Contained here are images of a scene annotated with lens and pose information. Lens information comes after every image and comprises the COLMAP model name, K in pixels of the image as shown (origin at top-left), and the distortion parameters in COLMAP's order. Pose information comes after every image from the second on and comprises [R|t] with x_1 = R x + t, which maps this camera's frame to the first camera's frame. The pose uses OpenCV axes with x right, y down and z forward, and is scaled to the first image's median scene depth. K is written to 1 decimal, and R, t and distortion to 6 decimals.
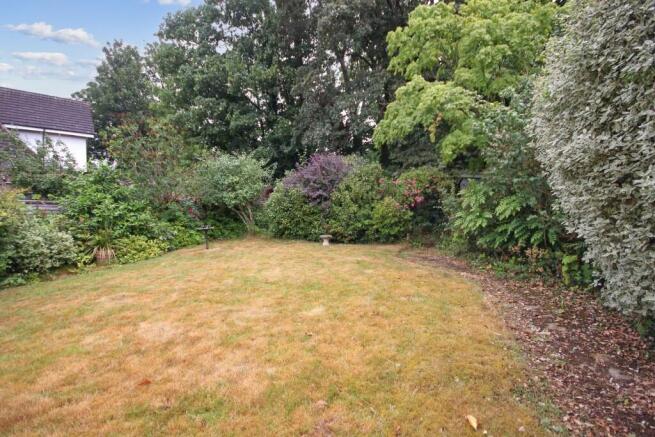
lens RADIAL K [[304.0, 0, 331.1], [0, 304.0, 216.2], [0, 0, 1]] dist [0.012143, 0.002214]
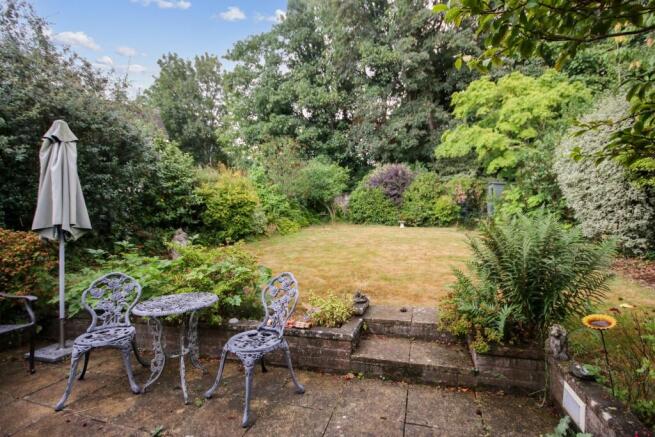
lens RADIAL K [[304.0, 0, 339.9], [0, 304.0, 212.1], [0, 0, 1]] dist [0.012143, 0.002214]
pose [[0.998499, 0.017709, 0.051834, -0.397427], [-0.016778, 0.999691, -0.018329, 0.052246], [-0.052143, 0.017432, 0.998487, -0.455884]]
